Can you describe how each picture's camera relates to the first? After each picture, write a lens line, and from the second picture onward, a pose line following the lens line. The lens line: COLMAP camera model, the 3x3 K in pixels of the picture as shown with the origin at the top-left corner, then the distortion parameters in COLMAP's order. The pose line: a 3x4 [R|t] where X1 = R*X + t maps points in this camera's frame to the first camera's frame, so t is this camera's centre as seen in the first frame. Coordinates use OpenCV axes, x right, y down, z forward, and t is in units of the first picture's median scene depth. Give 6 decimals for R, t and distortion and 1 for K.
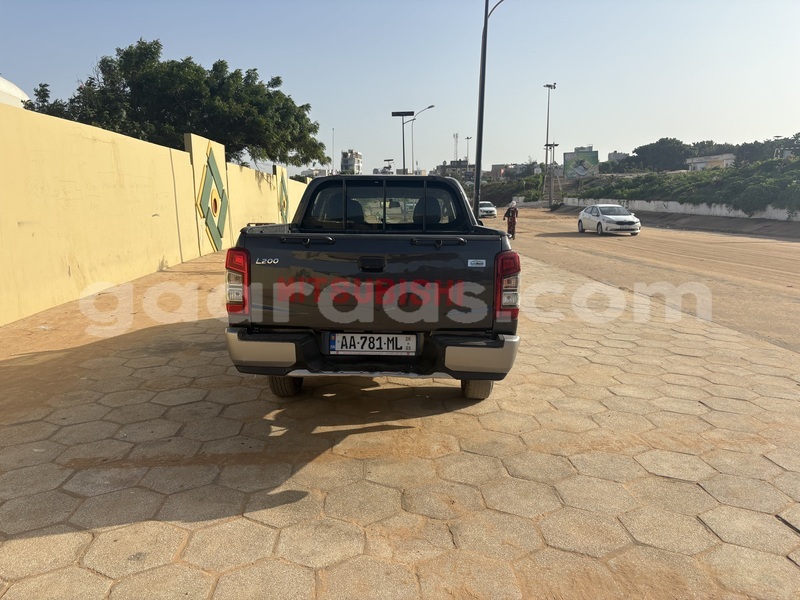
lens RADIAL K [[600.7, 0, 400.0], [0, 600.7, 300.0], [0, 0, 1]] dist [0.023852, -0.009764]
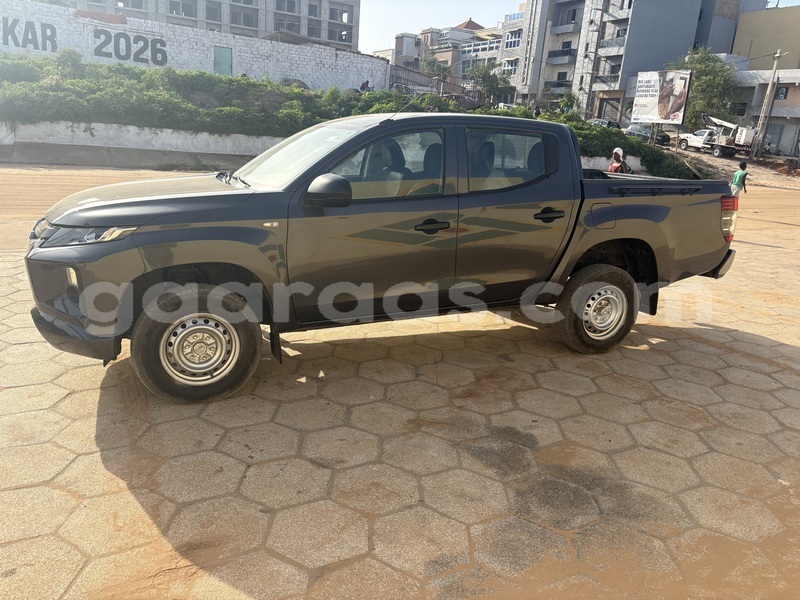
lens RADIAL K [[600.7, 0, 400.0], [0, 600.7, 300.0], [0, 0, 1]] dist [0.023852, -0.009764]
pose [[-0.413880, -0.268224, 0.869919, -1.023279], [0.105620, 0.935005, 0.338542, -0.336789], [-0.904184, 0.231996, -0.358650, 1.851396]]
